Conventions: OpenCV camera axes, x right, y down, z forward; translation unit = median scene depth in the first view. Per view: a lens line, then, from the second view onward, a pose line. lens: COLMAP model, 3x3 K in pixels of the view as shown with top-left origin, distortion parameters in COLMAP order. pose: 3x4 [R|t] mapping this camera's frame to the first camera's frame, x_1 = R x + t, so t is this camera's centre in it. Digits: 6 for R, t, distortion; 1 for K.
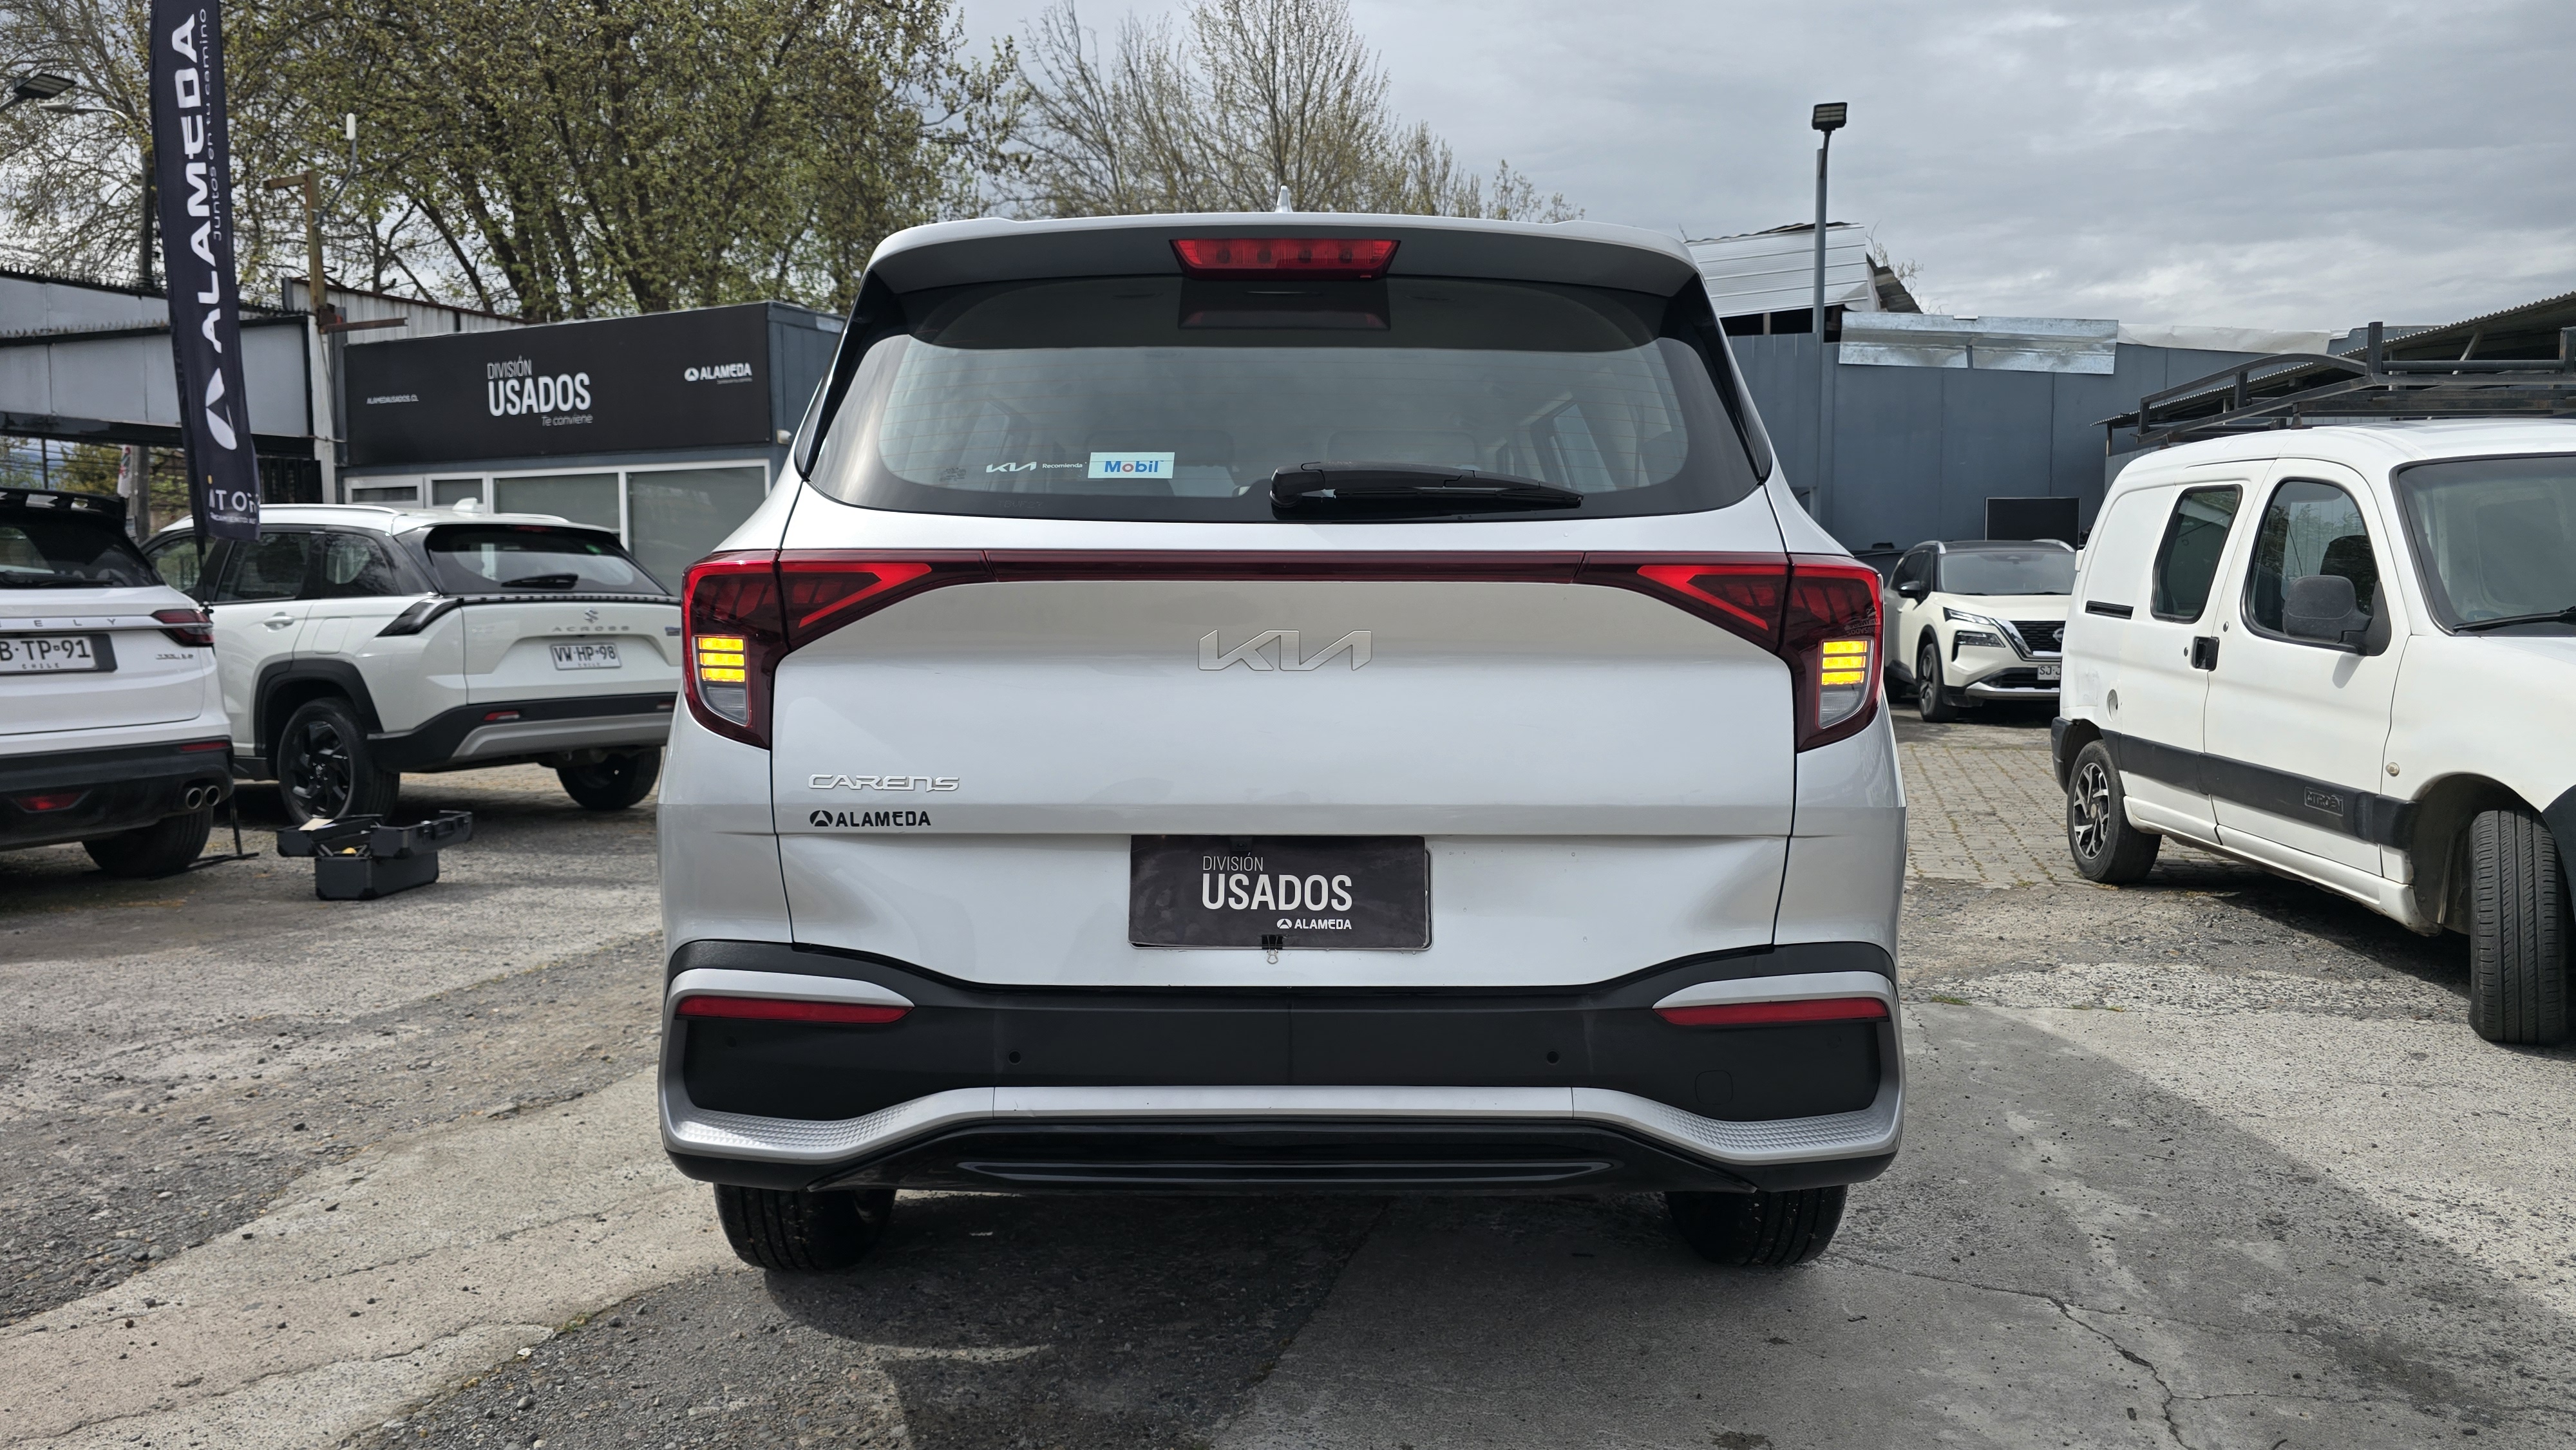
lens RADIAL K [[1716.6, 0, 1308.1], [0, 1716.6, 724.9], [0, 0, 1]] dist [0.036877, -0.017120]
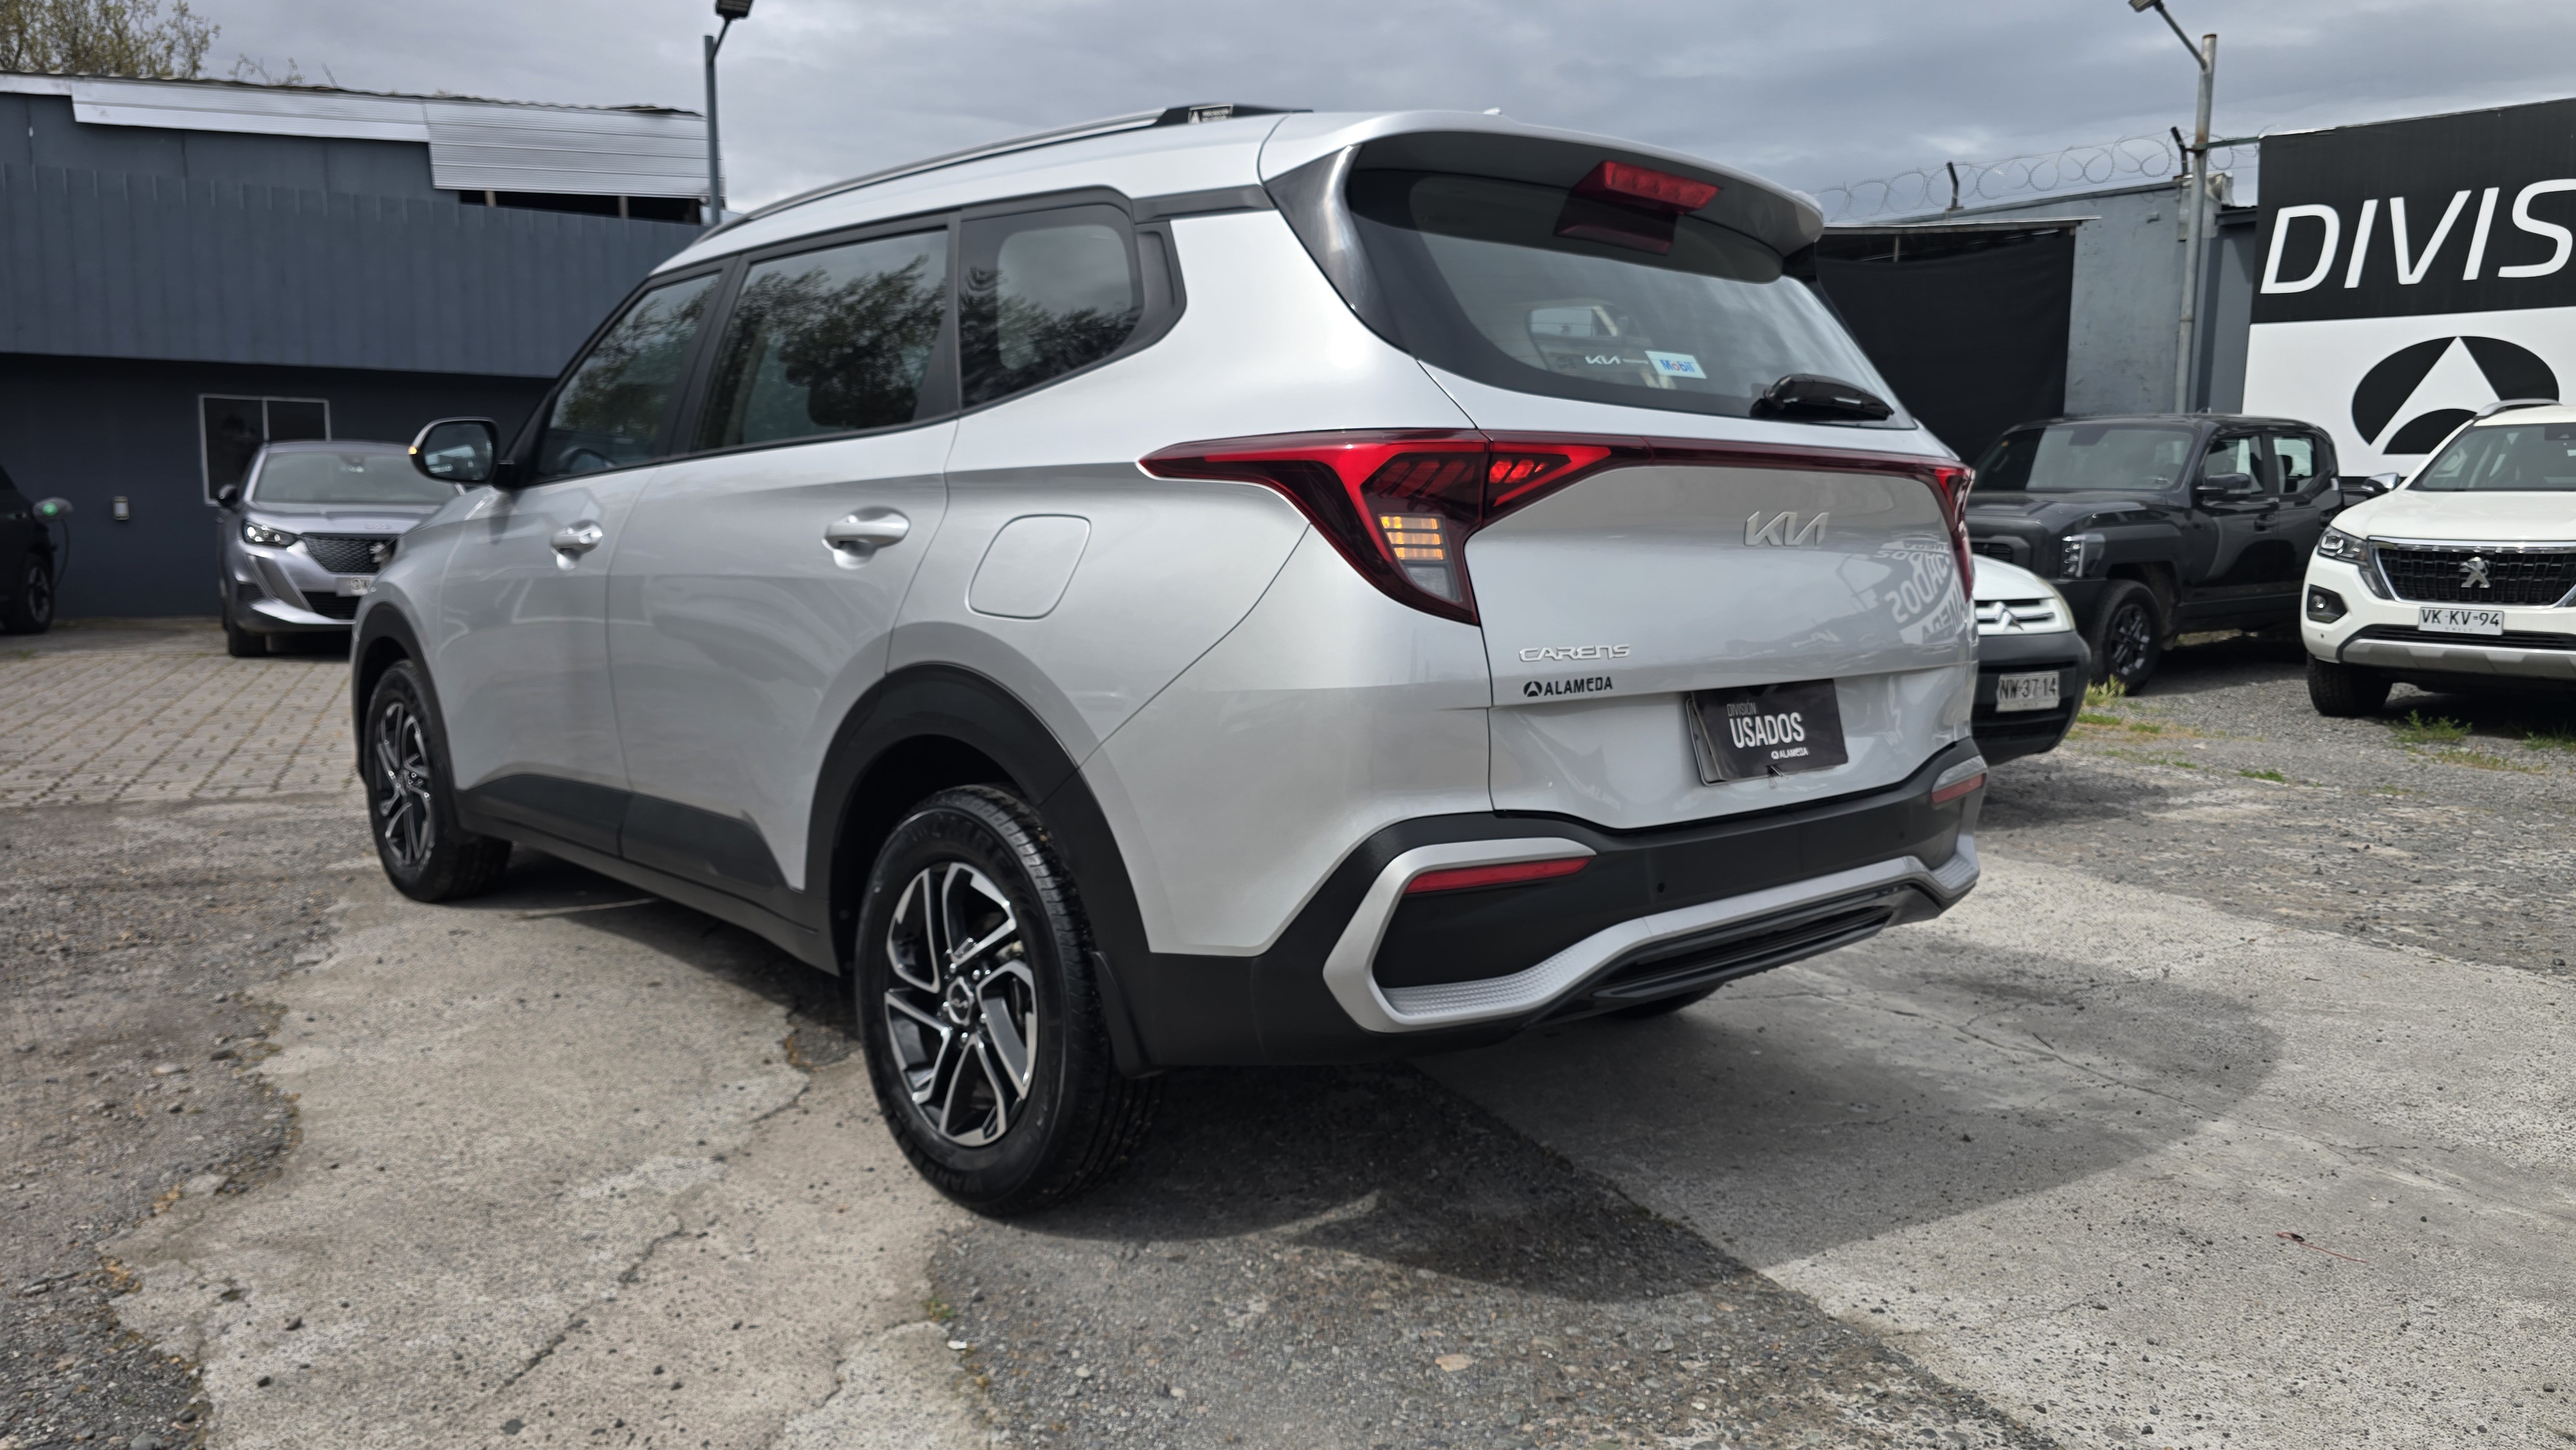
lens RADIAL K [[1716.6, 0, 1301.7], [0, 1716.6, 734.6], [0, 0, 1]] dist [0.036877, -0.017120]
pose [[0.734163, -0.070591, 0.675294, -0.973775], [0.029991, 0.996982, 0.071612, 0.002669], [-0.678311, -0.032322, 0.734064, 0.290299]]
